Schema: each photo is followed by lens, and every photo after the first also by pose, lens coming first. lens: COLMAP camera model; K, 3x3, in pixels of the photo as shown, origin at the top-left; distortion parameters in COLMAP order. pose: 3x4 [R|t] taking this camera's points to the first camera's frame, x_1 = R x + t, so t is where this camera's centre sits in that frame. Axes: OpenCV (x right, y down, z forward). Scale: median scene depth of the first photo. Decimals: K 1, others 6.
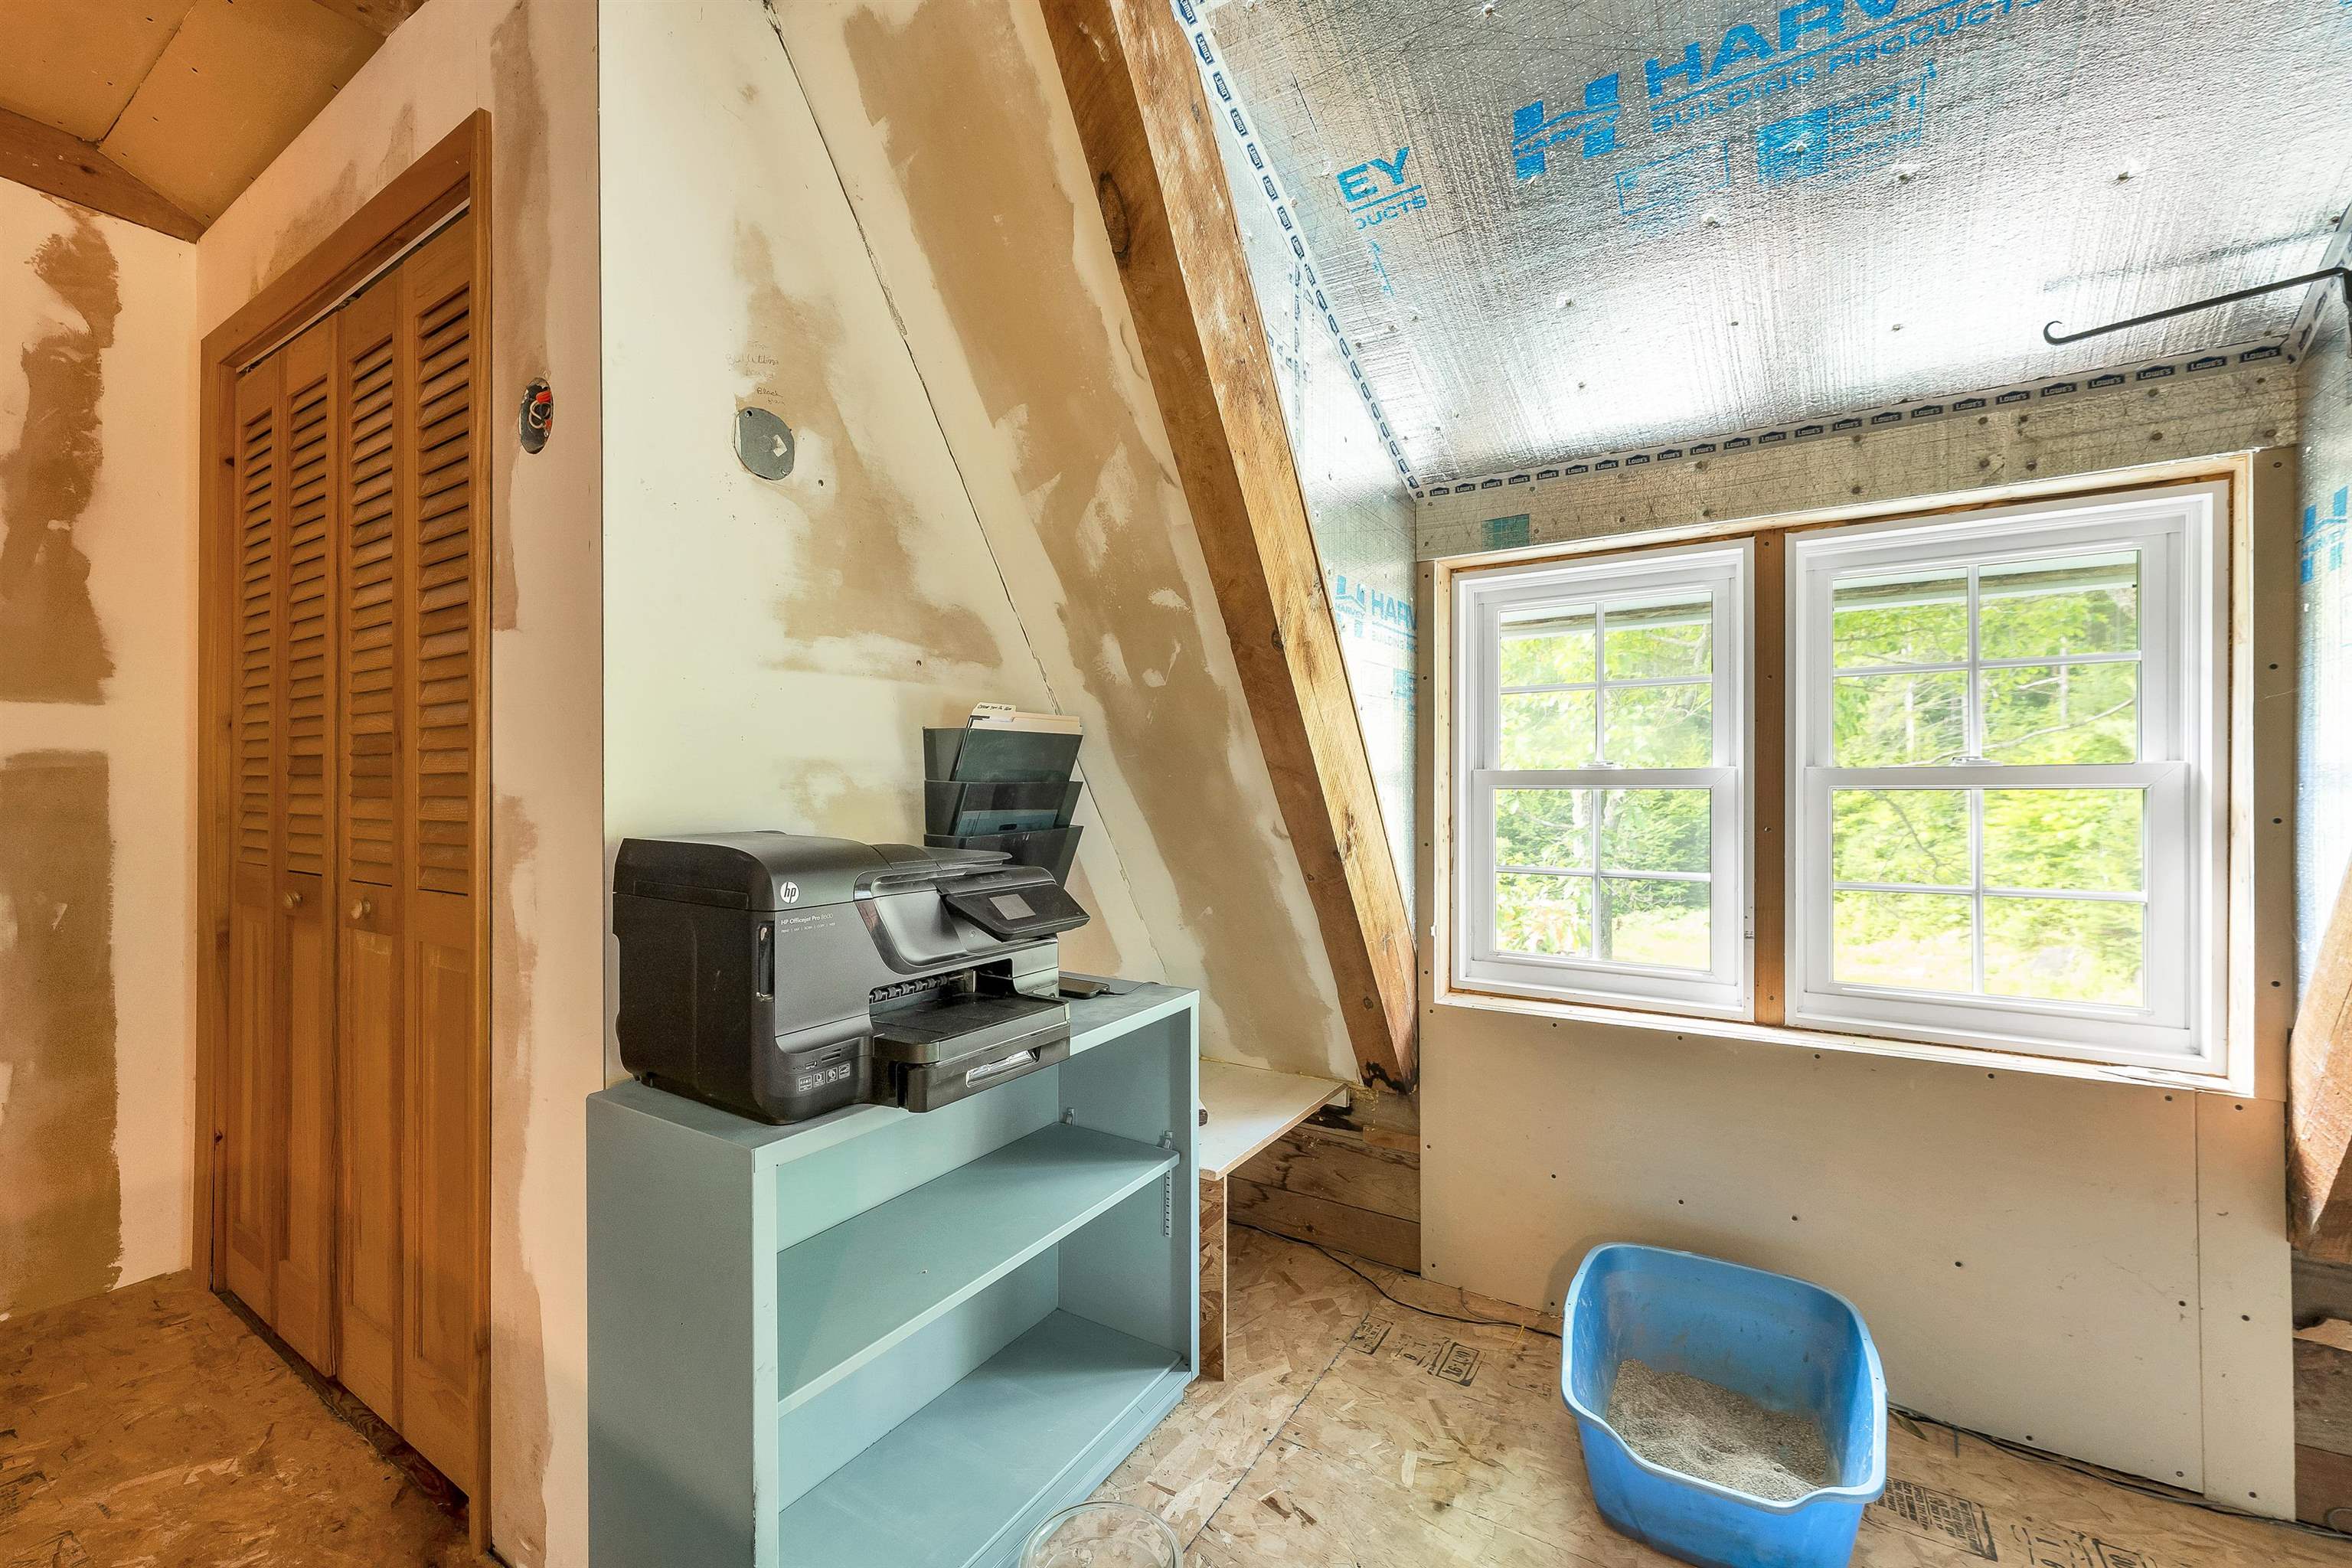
lens RADIAL K [[985.7, 0, 1165.6], [0, 985.7, 781.4], [0, 0, 1]] dist [-0.003099, -0.000107]
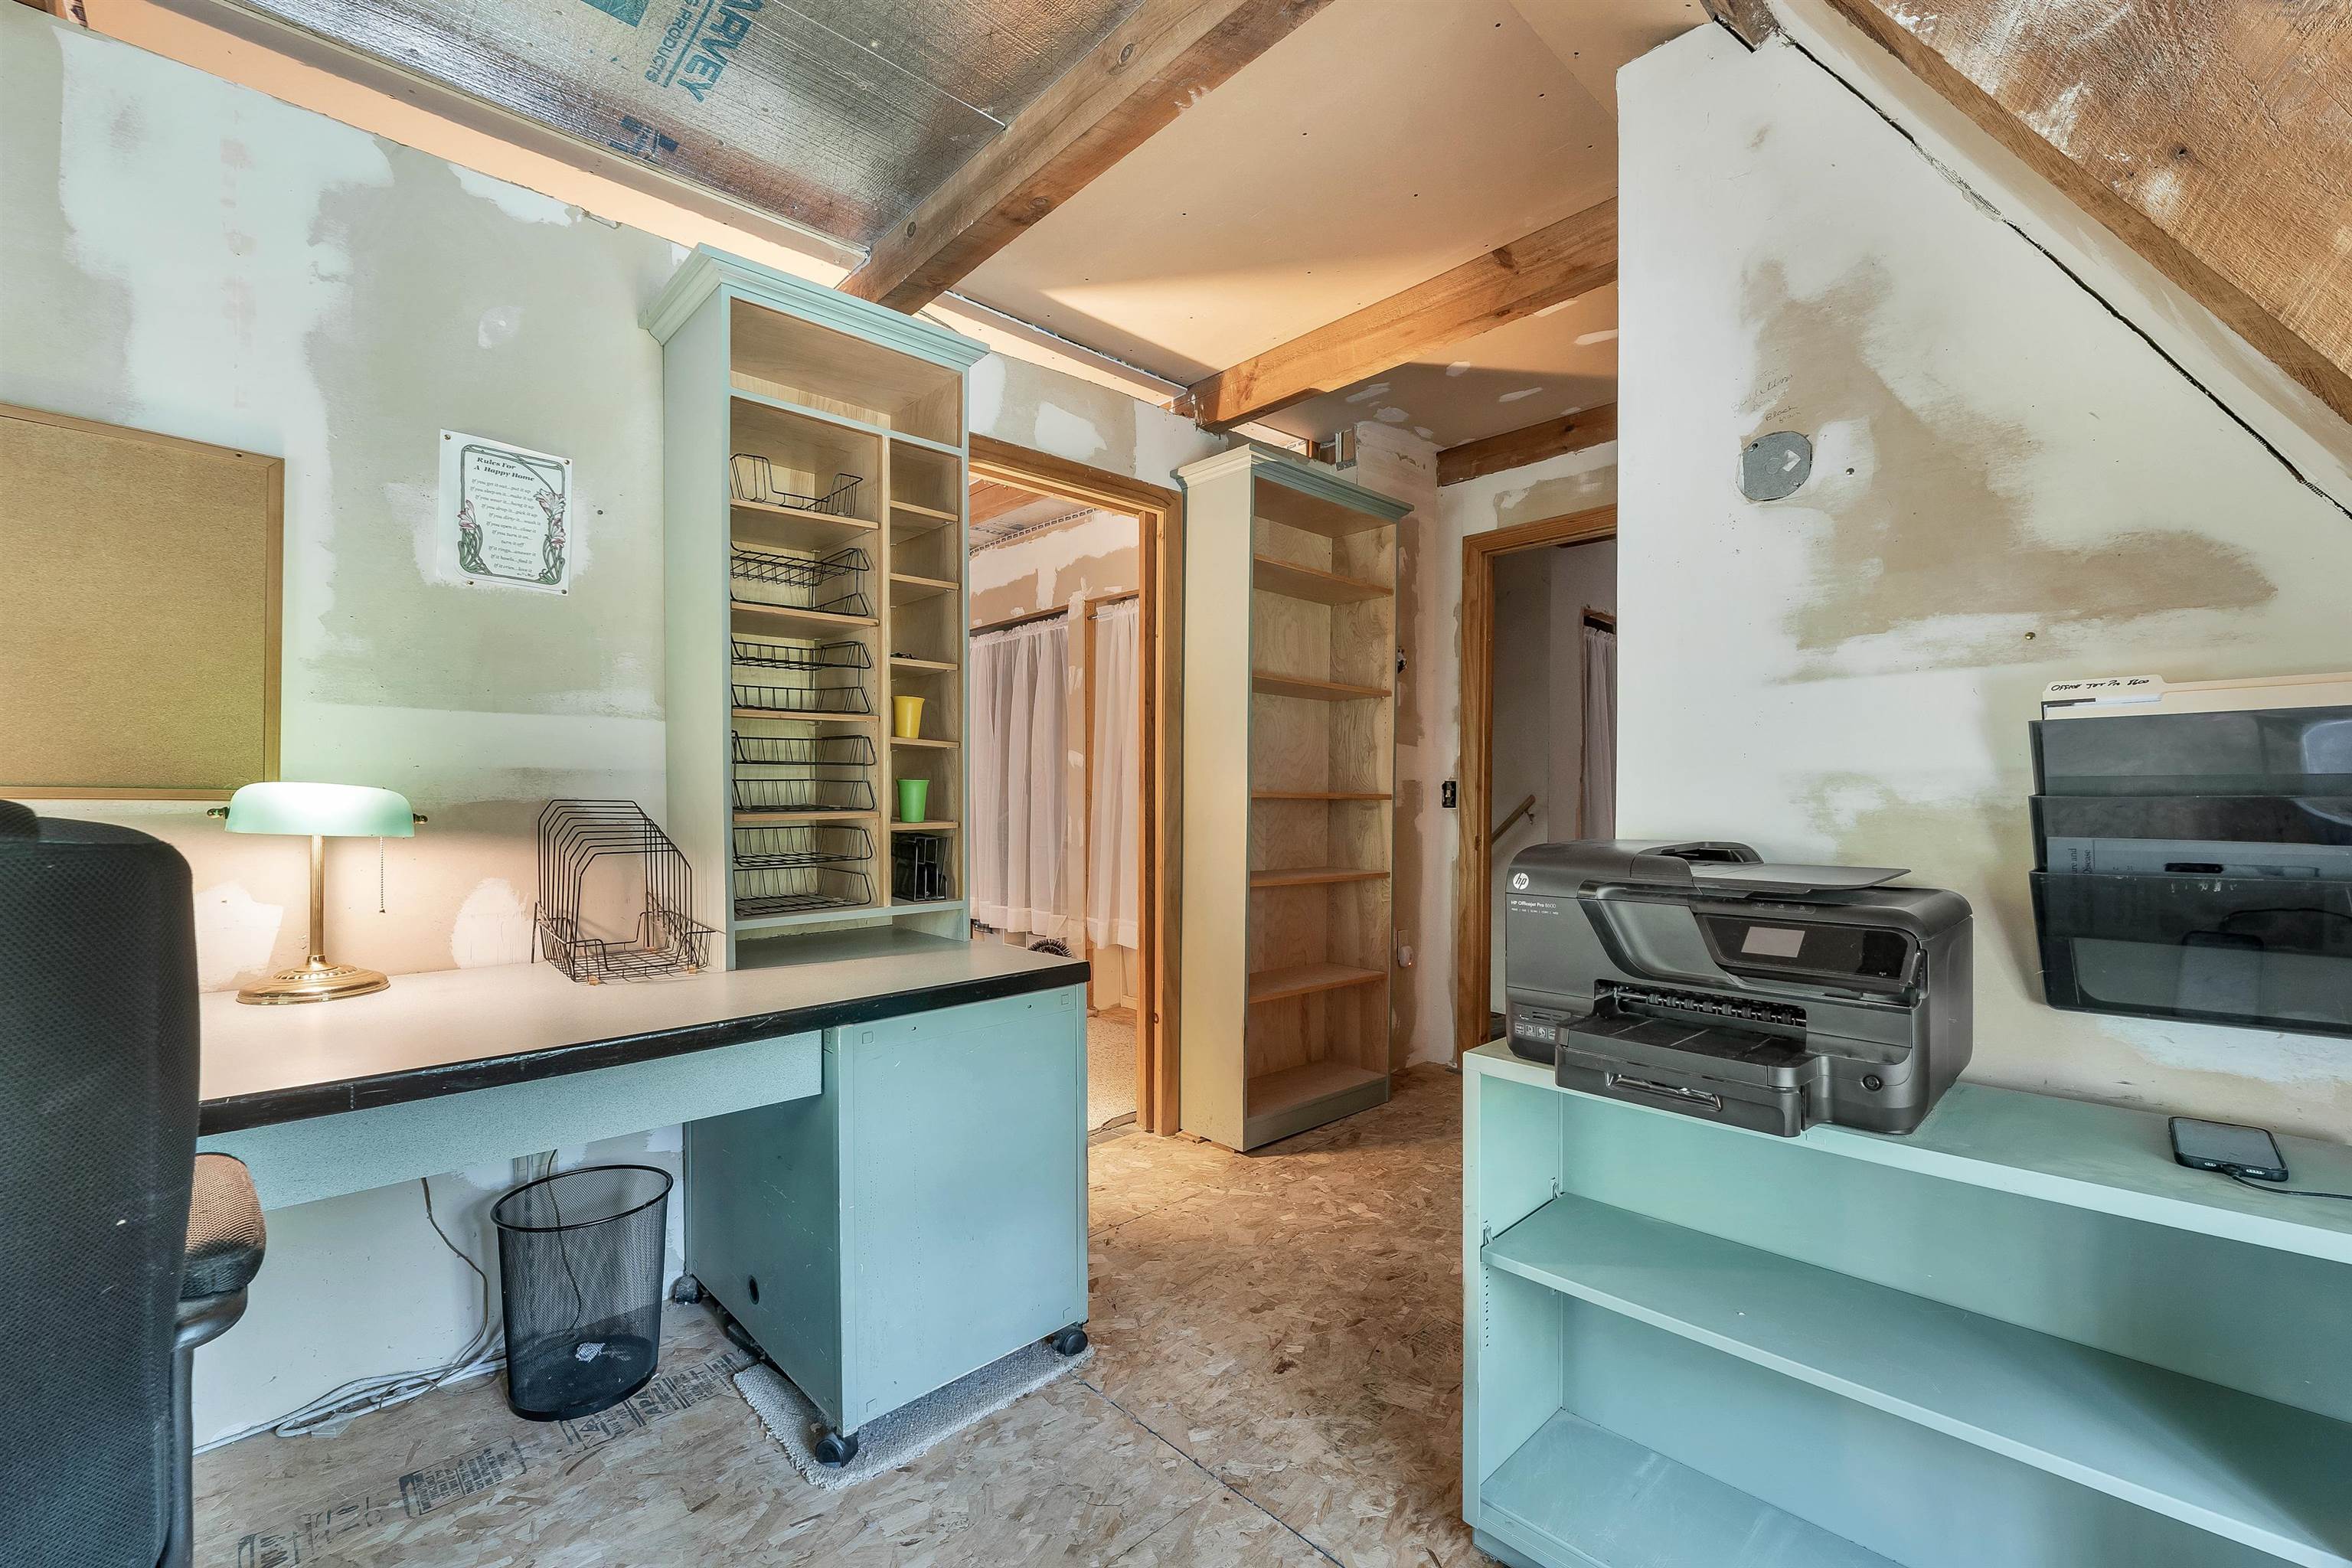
lens RADIAL K [[985.7, 0, 1167.0], [0, 985.7, 794.4], [0, 0, 1]] dist [-0.003099, -0.000107]
pose [[-0.258822, -0.002244, -0.965922, 0.720100], [0.004221, 0.999985, -0.003454, -0.000415], [0.965916, -0.004971, -0.258809, 0.633276]]
